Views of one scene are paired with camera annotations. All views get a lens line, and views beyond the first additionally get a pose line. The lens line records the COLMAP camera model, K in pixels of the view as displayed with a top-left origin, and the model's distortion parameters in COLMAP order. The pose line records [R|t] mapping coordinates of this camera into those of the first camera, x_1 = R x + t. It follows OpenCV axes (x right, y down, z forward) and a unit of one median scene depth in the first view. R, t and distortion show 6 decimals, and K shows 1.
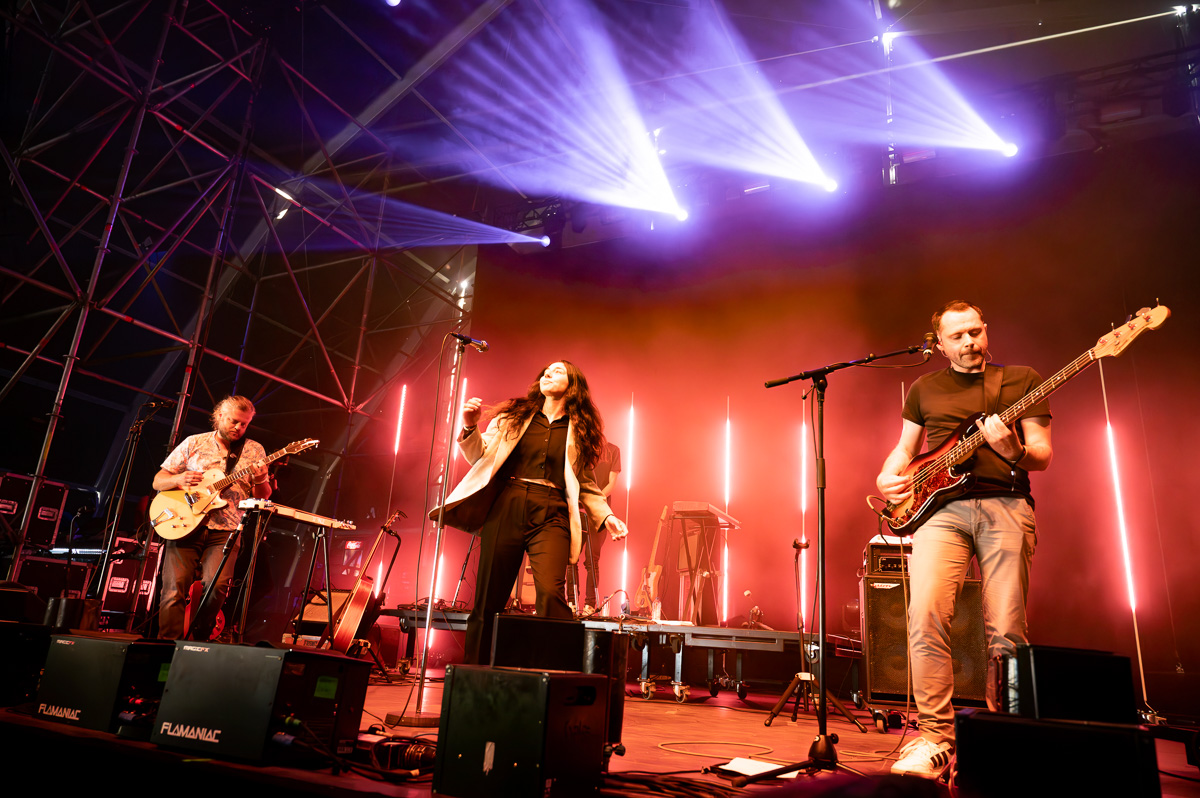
lens RADIAL K [[834.2, 0, 600.0], [0, 834.2, 399.0], [0, 0, 1]] dist [-0.004405, -0.006607]
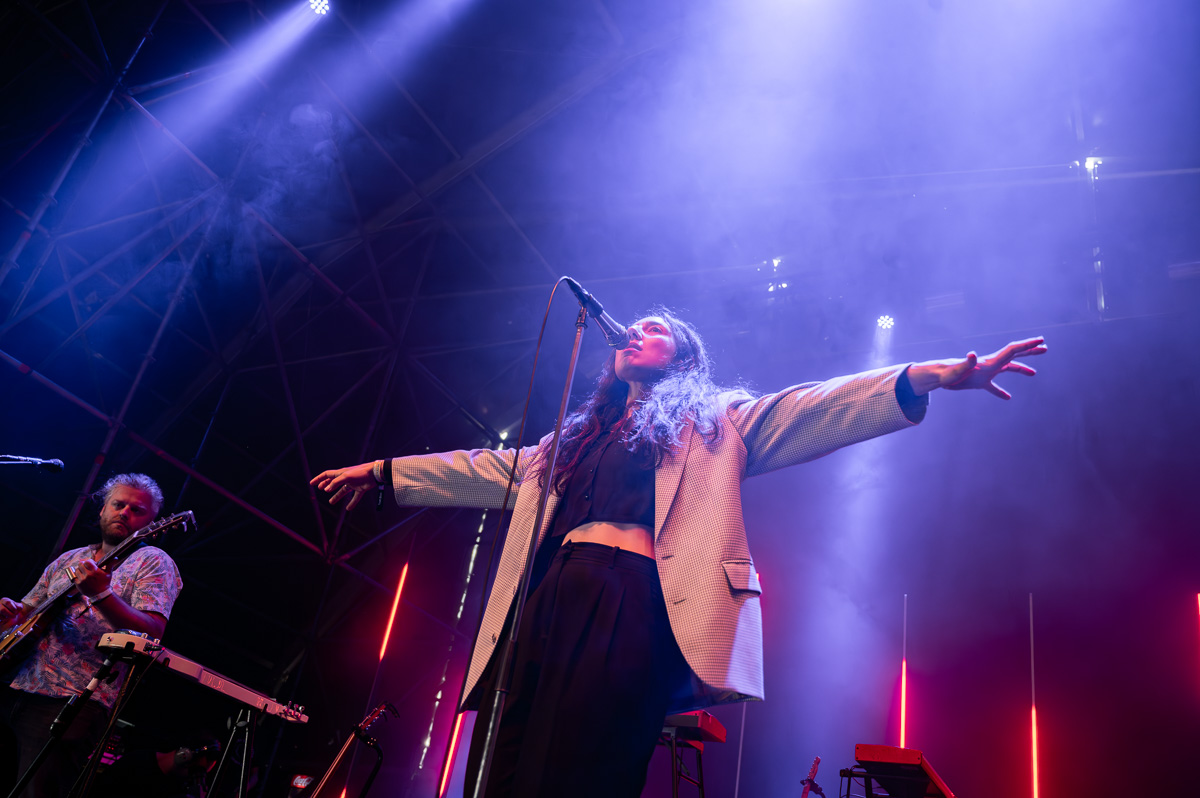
lens RADIAL K [[1024.5, 0, 600.0], [0, 1024.5, 399.0], [0, 0, 1]] dist [-0.004448, -0.001099]
pose [[0.994172, 0.091018, -0.057779, -0.084043], [-0.101540, 0.970620, -0.218145, 0.079887], [0.036226, 0.222740, 0.974204, 0.311751]]
